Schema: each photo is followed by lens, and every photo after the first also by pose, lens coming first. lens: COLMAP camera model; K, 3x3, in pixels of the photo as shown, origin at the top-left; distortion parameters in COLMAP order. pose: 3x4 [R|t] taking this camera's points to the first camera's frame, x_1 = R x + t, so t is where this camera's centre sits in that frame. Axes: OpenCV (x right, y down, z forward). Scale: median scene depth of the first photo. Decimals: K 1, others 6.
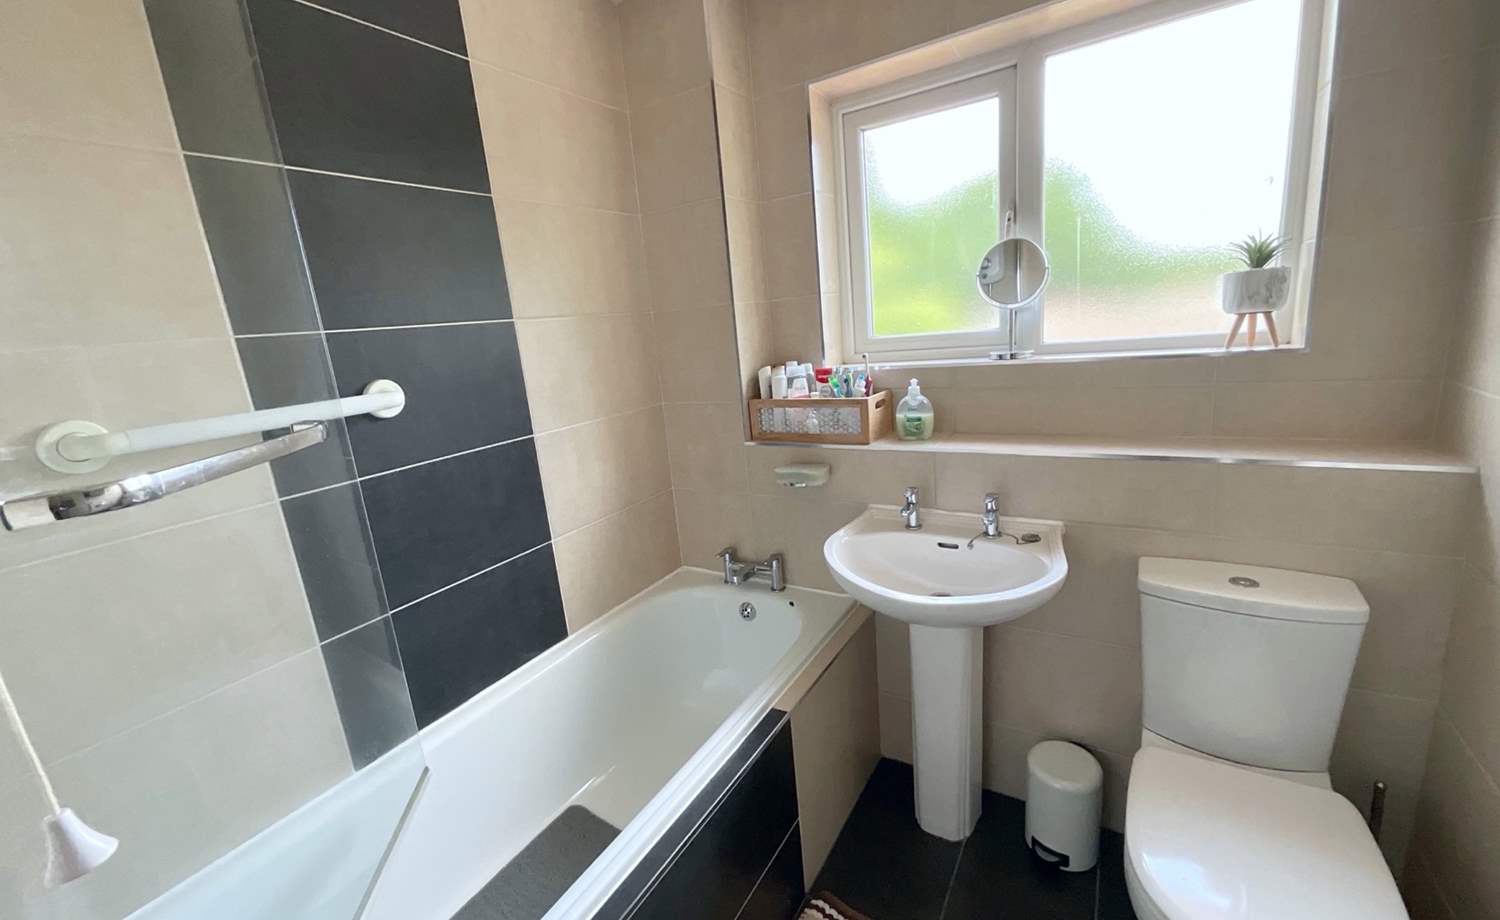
lens RADIAL K [[607.7, 0, 750.0], [0, 607.7, 460.0], [0, 0, 1]] dist [-0.004032, 0.002813]
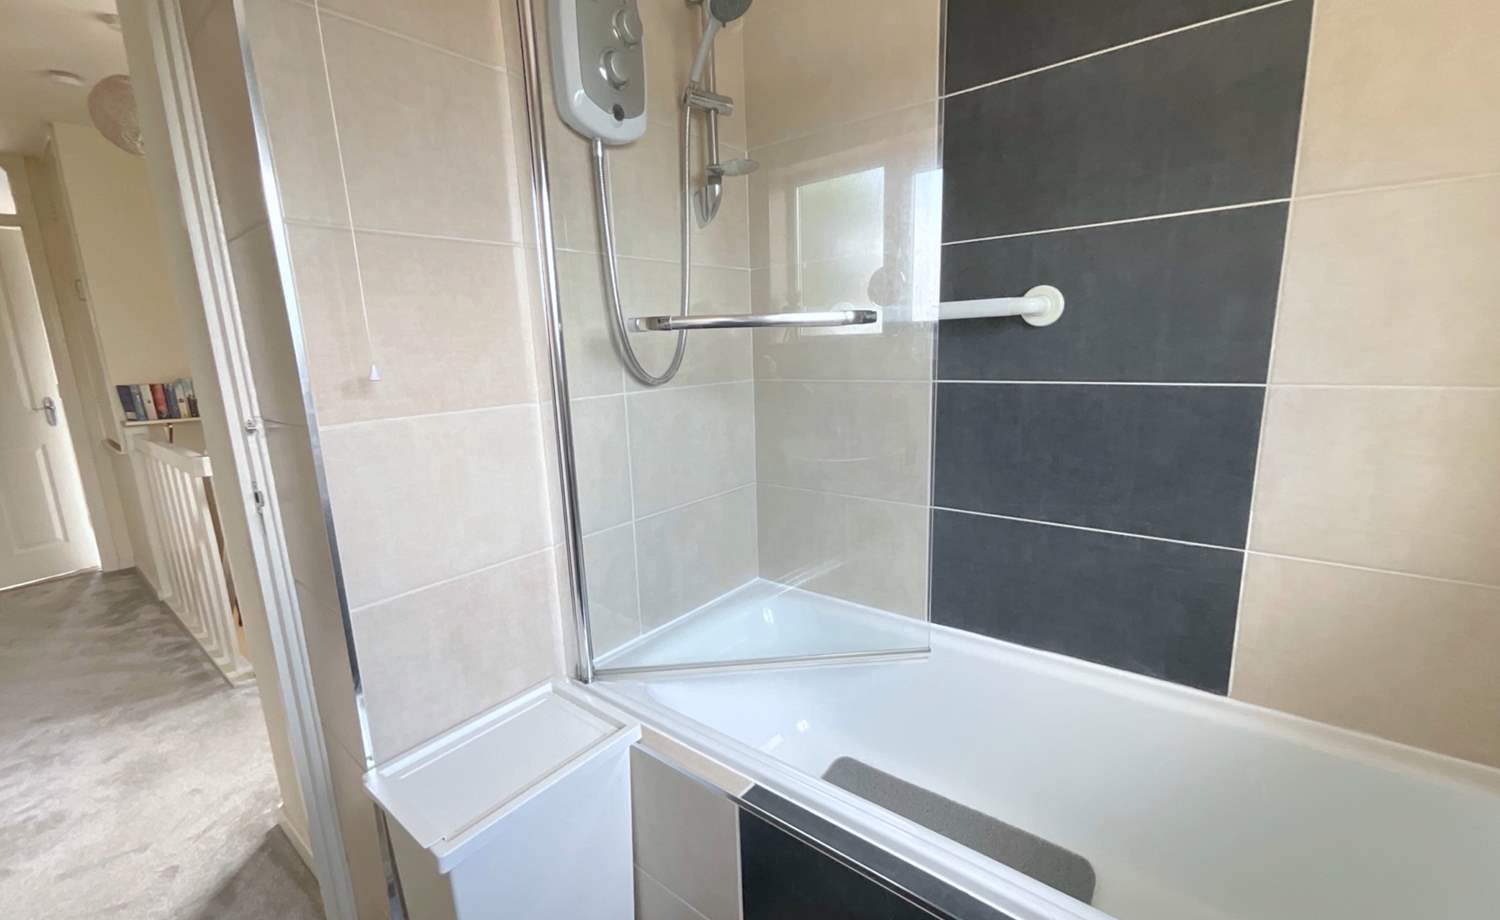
lens RADIAL K [[607.7, 0, 750.0], [0, 607.7, 460.0], [0, 0, 1]] dist [-0.004032, 0.002813]
pose [[-0.108491, 0.283858, -0.952709, 0.340022], [-0.175765, 0.937790, 0.299429, -0.062243], [0.978436, 0.199938, -0.051849, 0.513321]]
